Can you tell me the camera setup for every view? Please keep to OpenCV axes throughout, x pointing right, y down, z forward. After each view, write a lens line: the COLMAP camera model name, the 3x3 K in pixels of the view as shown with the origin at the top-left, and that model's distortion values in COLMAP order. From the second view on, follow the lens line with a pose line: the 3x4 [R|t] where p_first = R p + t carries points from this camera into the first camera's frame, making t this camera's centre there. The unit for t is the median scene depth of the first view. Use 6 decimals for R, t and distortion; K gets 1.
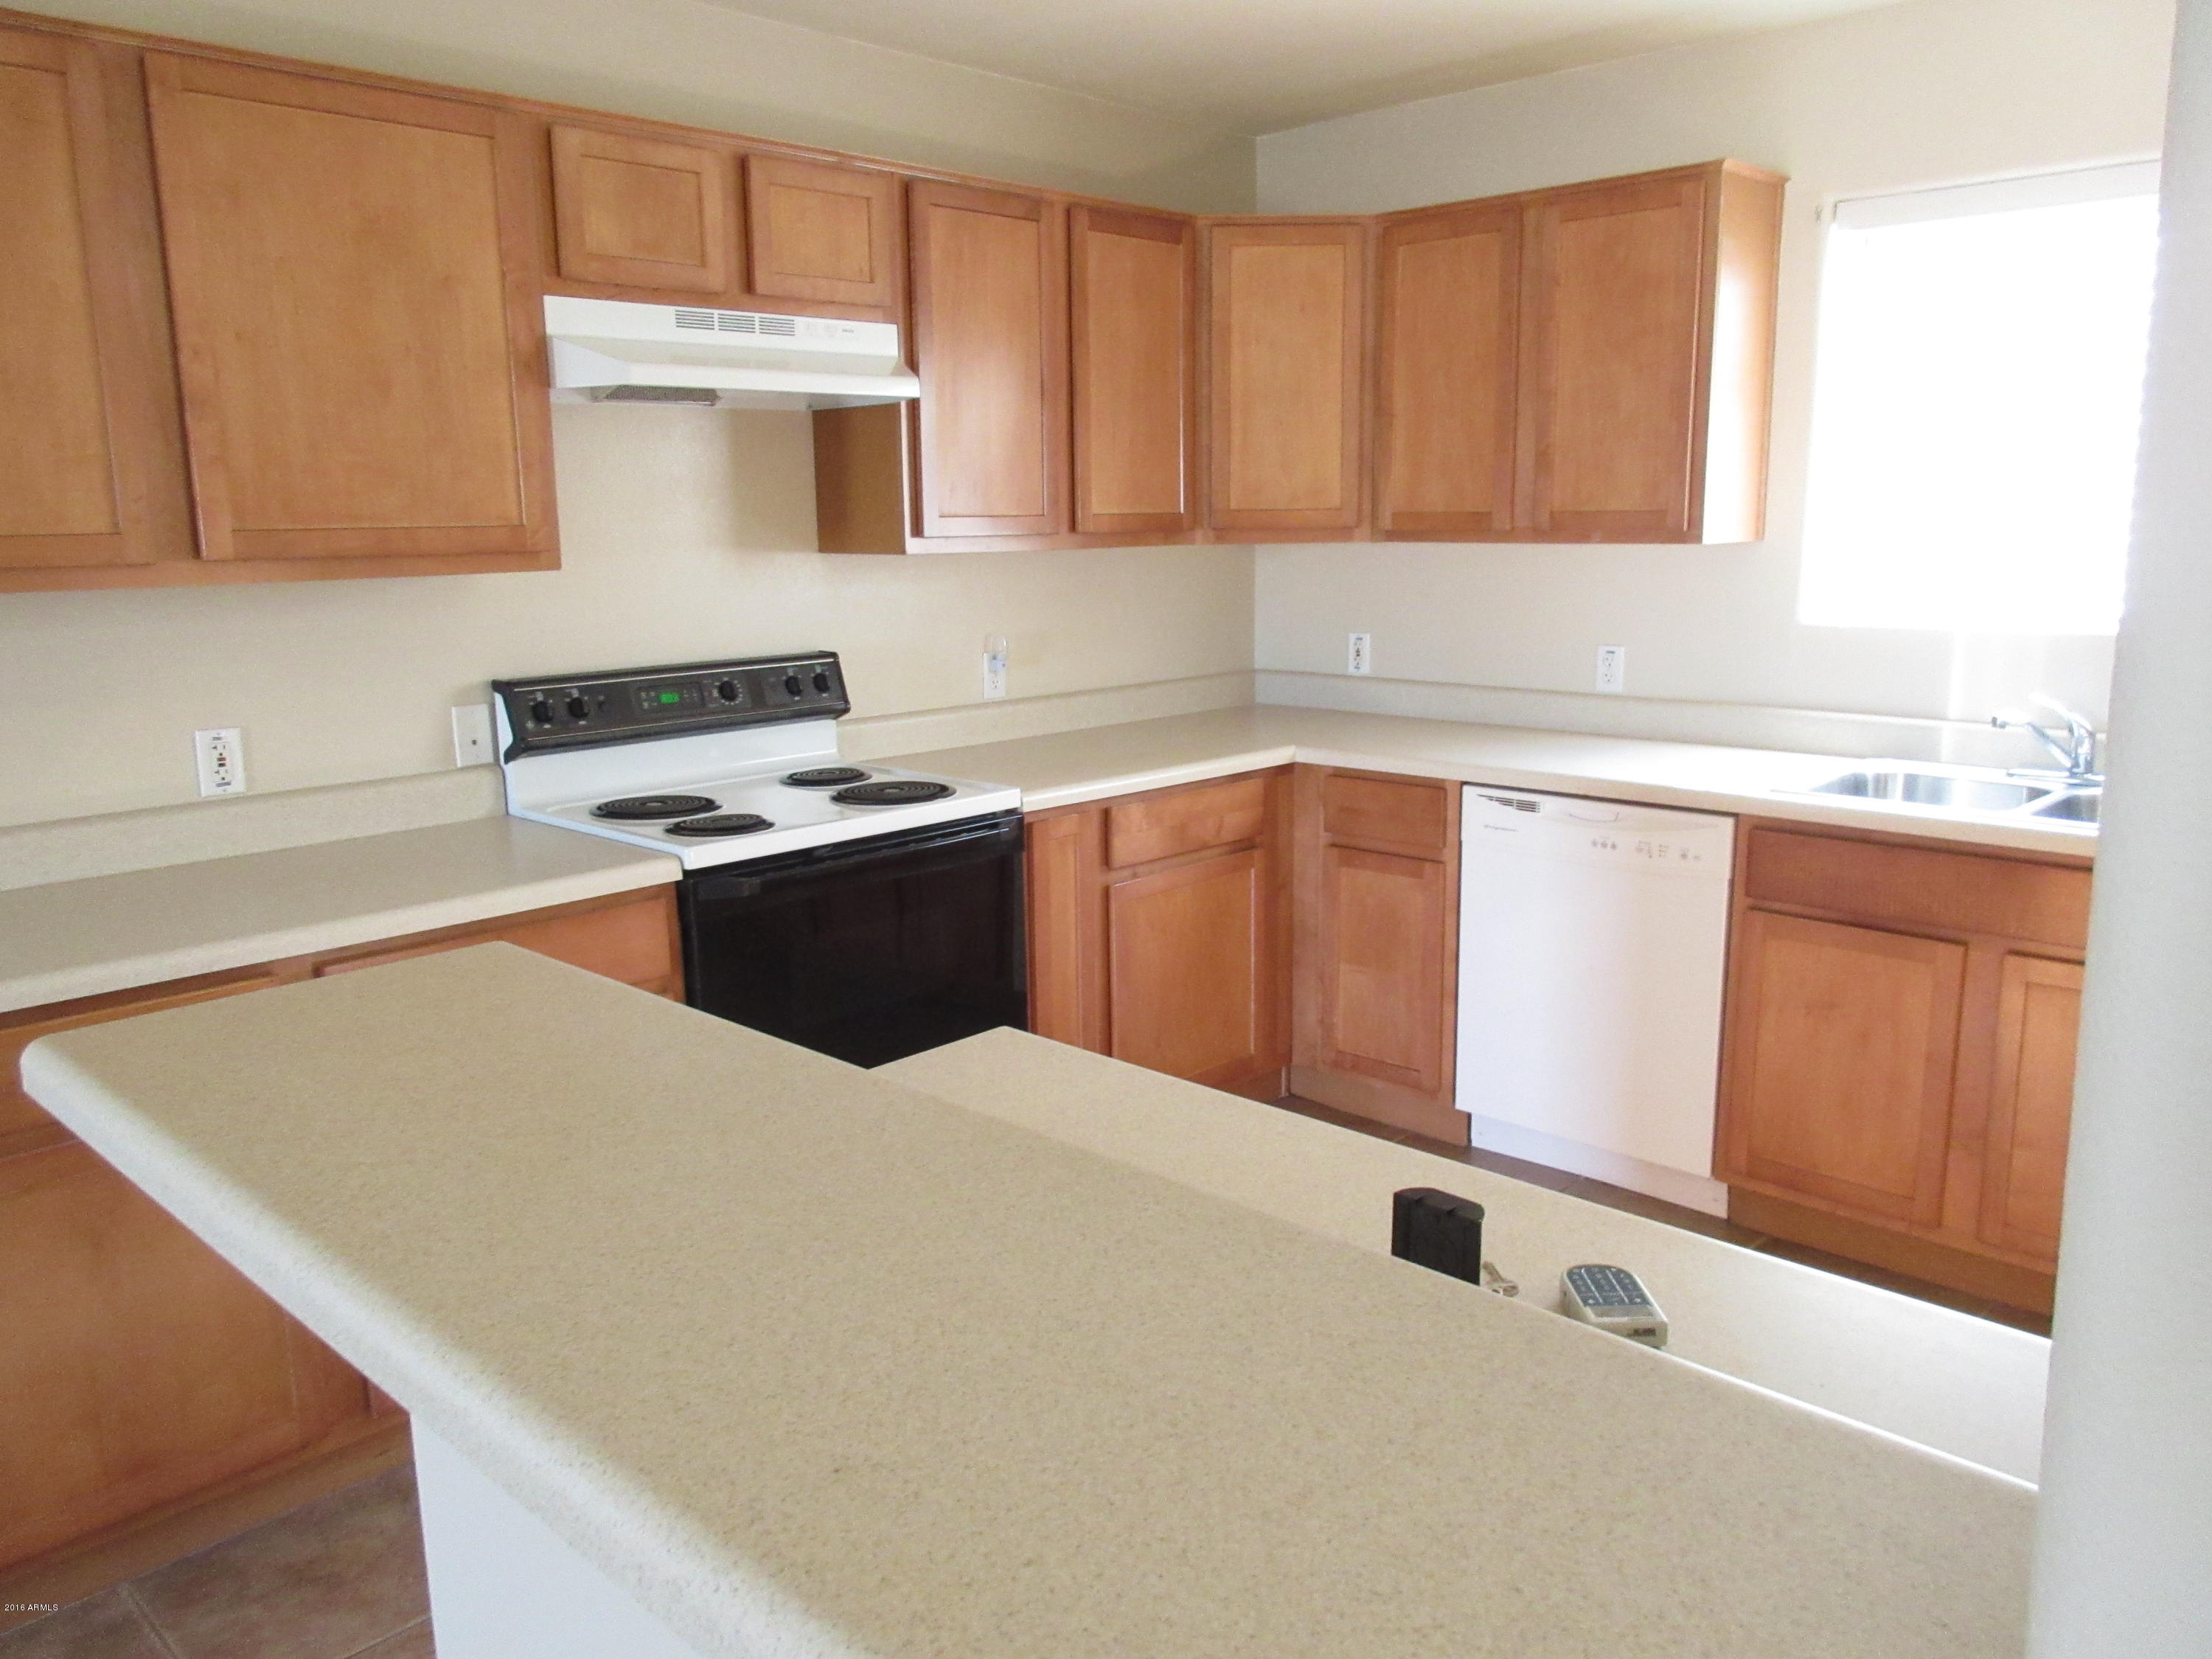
lens RADIAL K [[1653.8, 0, 1106.2], [0, 1653.8, 831.8], [0, 0, 1]] dist [-0.007891, 0.012426]
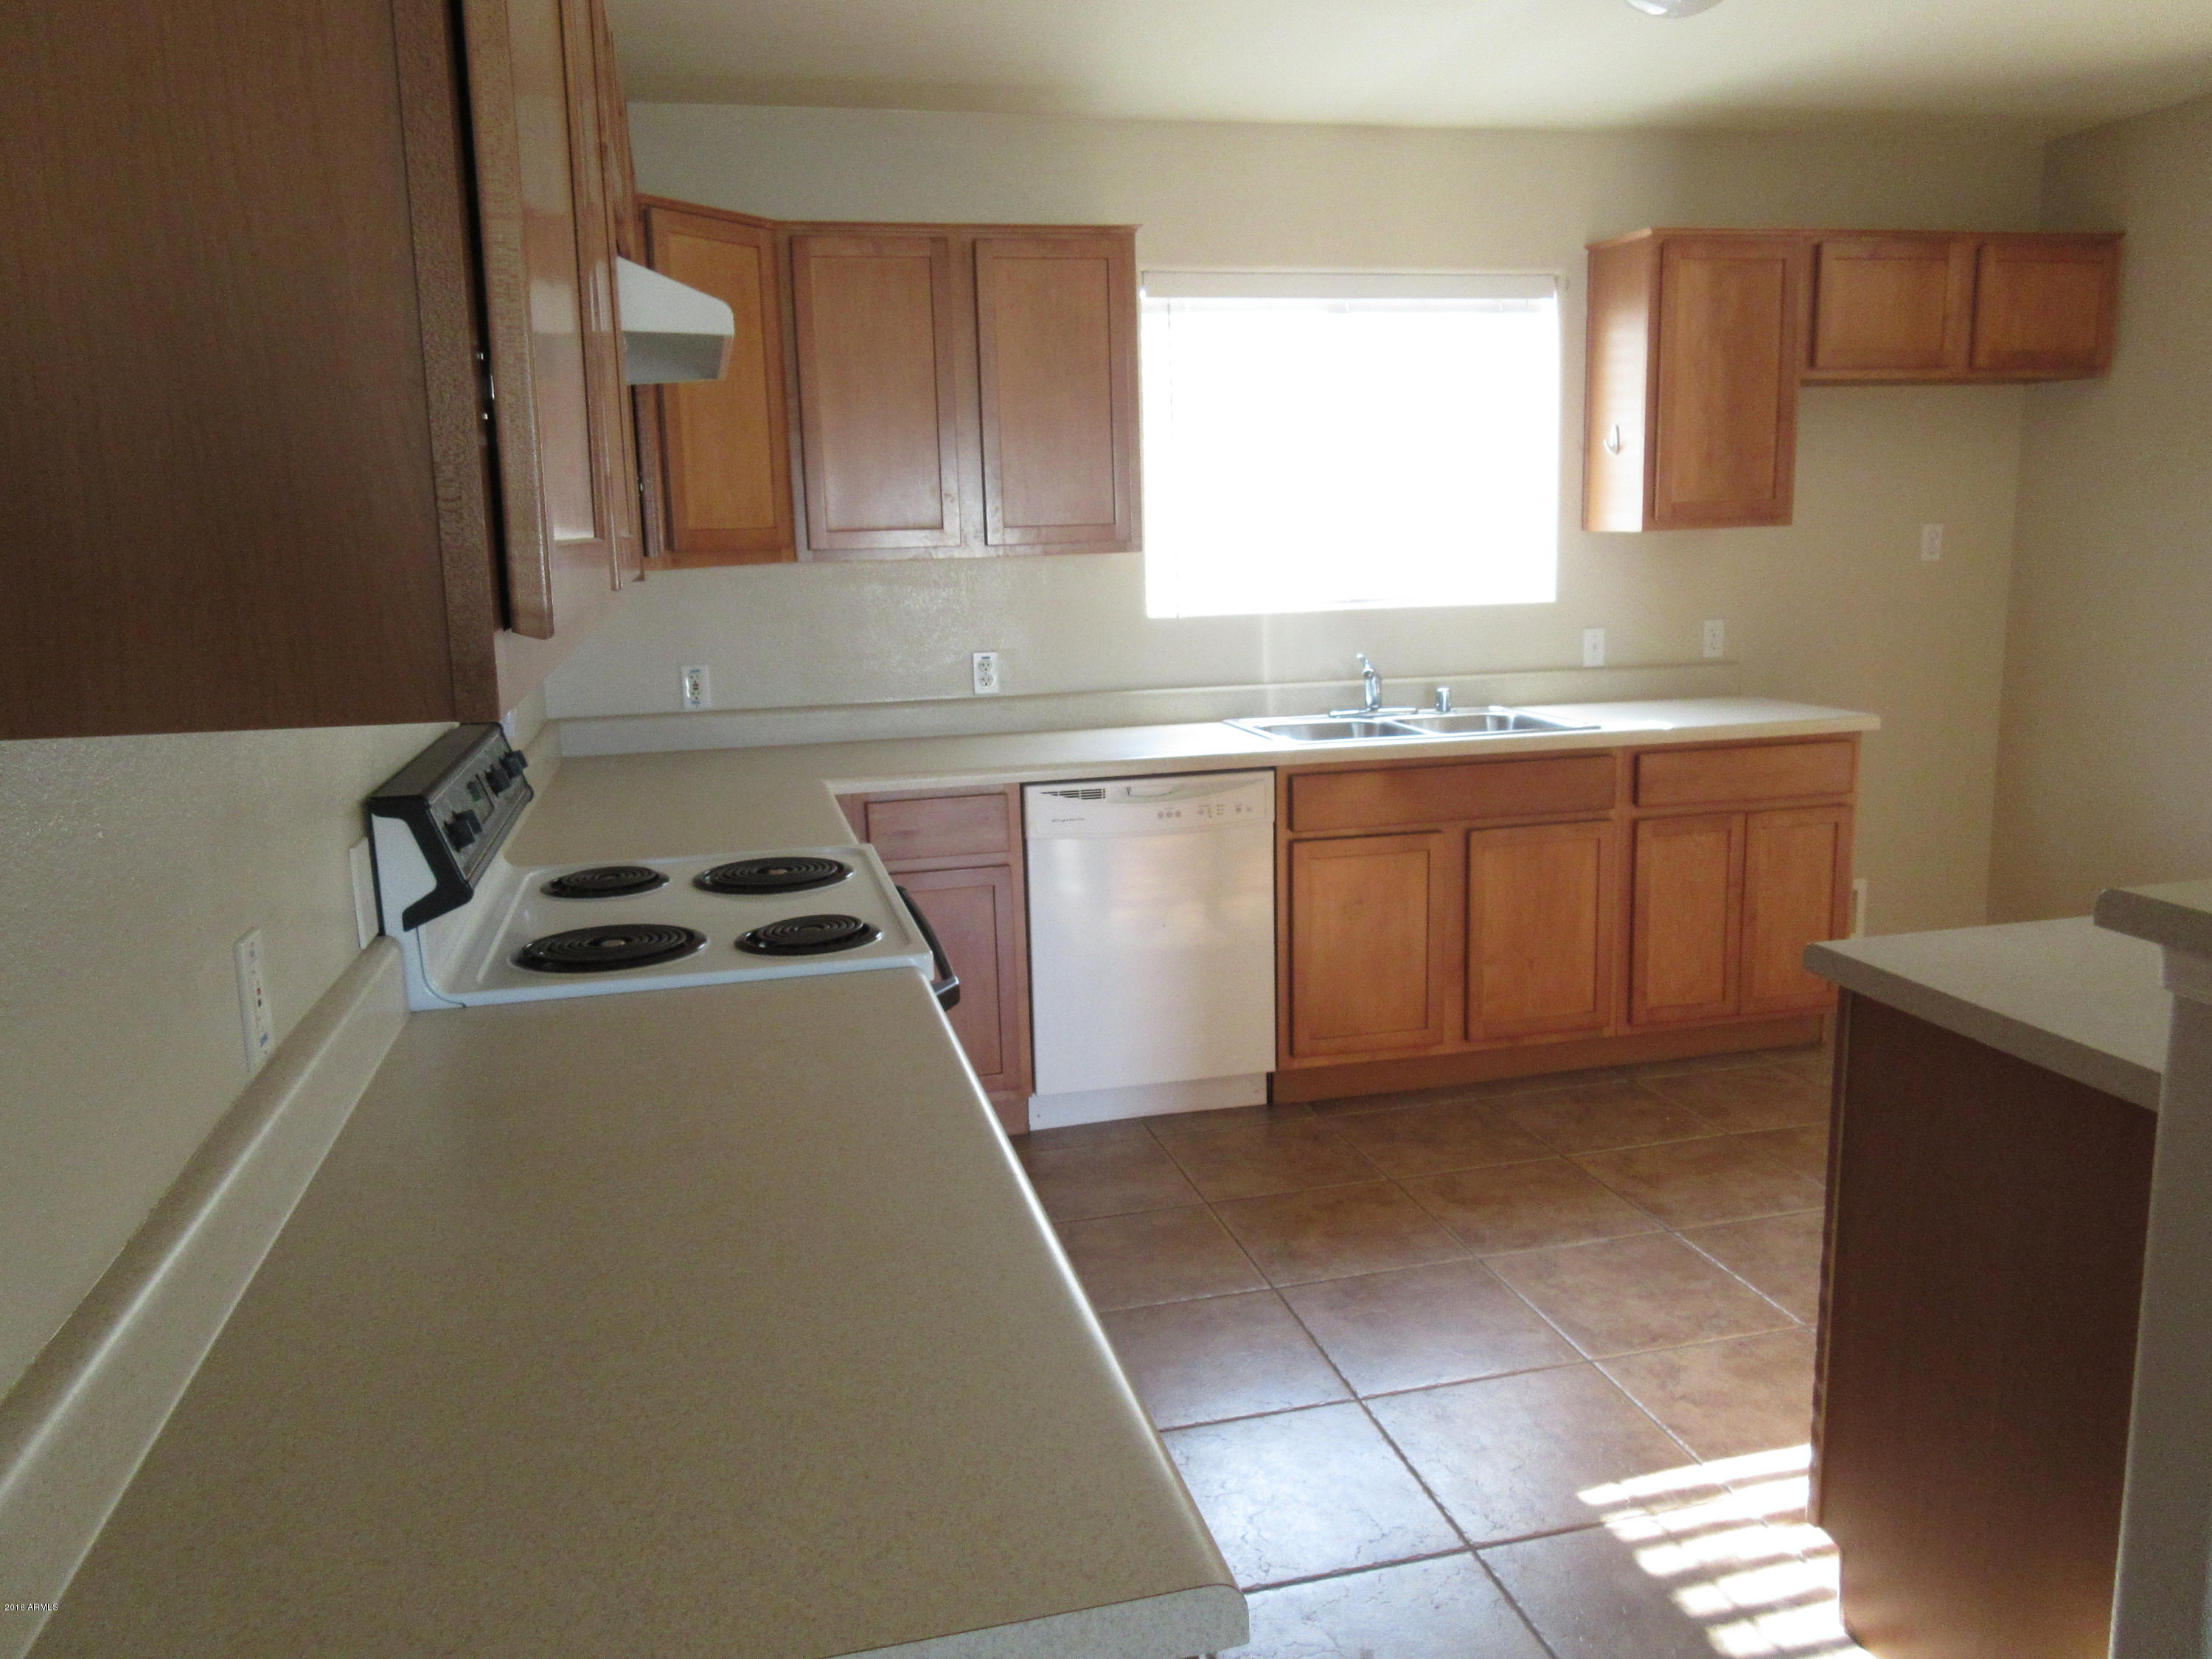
lens RADIAL K [[1653.8, 0, 1106.7], [0, 1653.8, 834.0], [0, 0, 1]] dist [-0.007891, 0.012426]
pose [[0.536451, -0.157632, 0.829079, -0.646712], [0.181203, 0.981003, 0.069271, -0.063622], [-0.824249, 0.113071, 0.554824, 0.391920]]
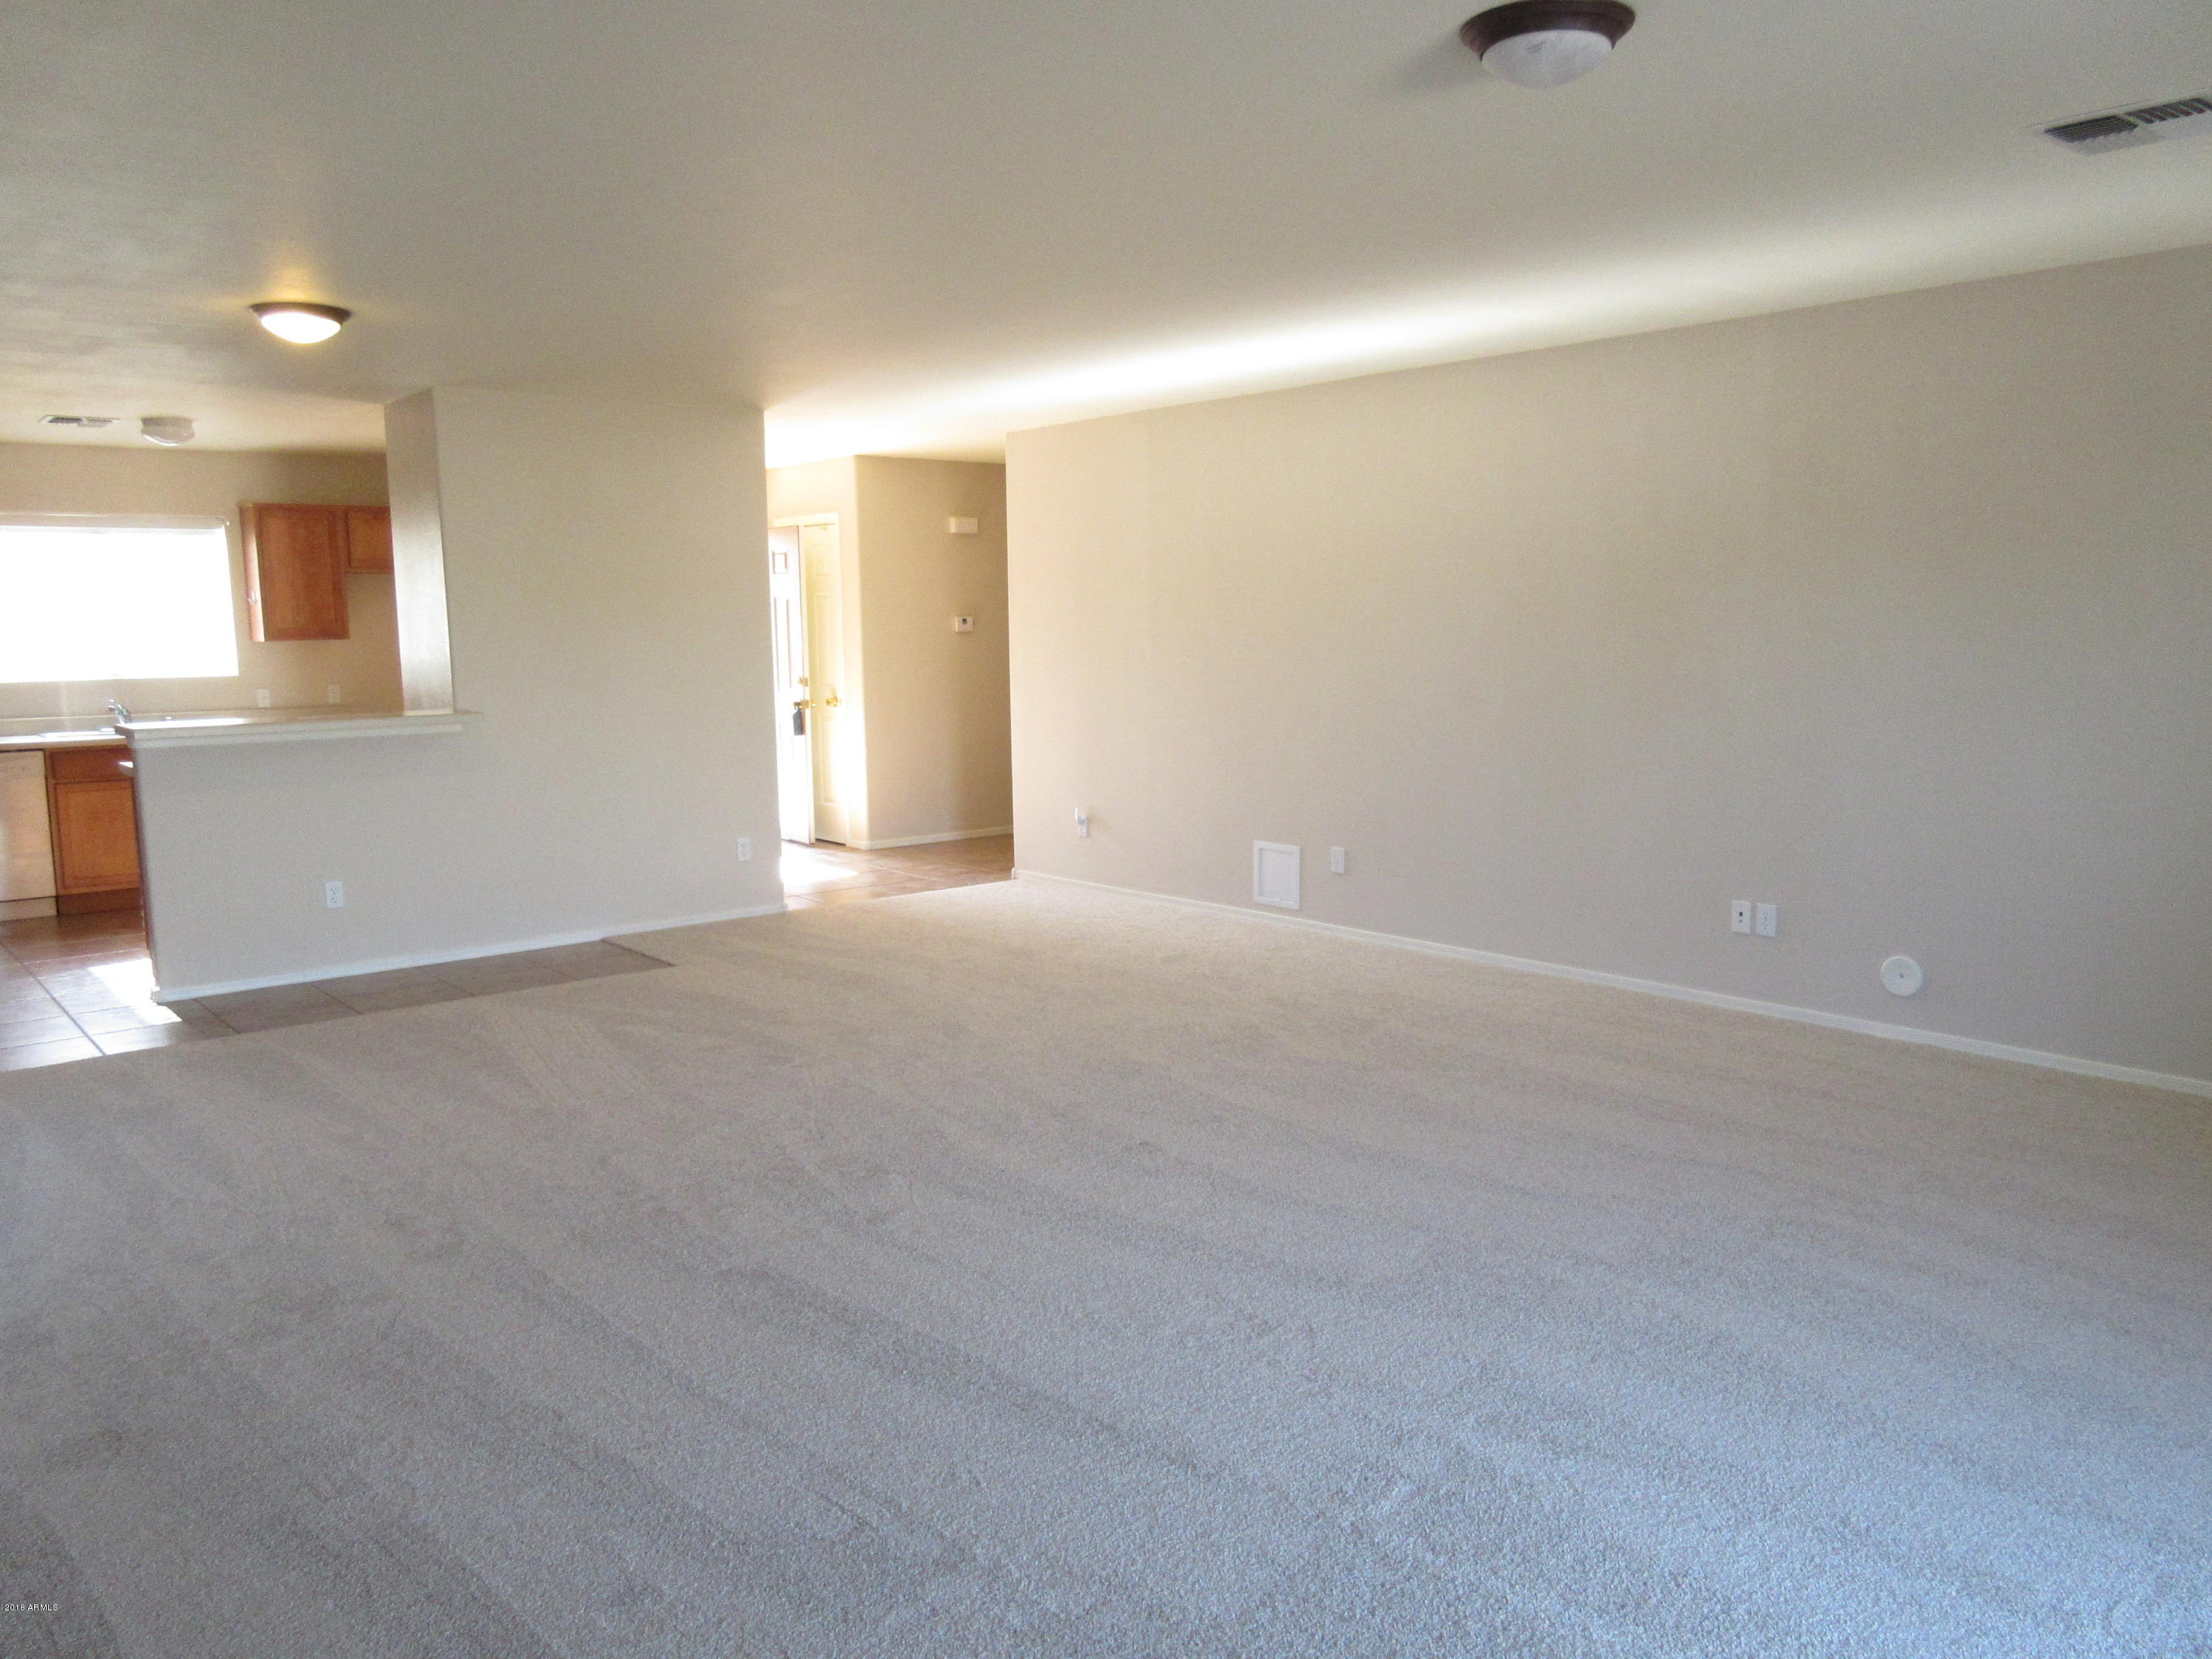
lens RADIAL K [[1653.8, 0, 1110.0], [0, 1653.8, 837.2], [0, 0, 1]] dist [-0.007891, 0.012426]
pose [[0.106431, -0.120854, 0.986948, -1.861839], [0.202309, 0.974456, 0.097507, 0.192919], [-0.973521, 0.189290, 0.128162, -0.871089]]
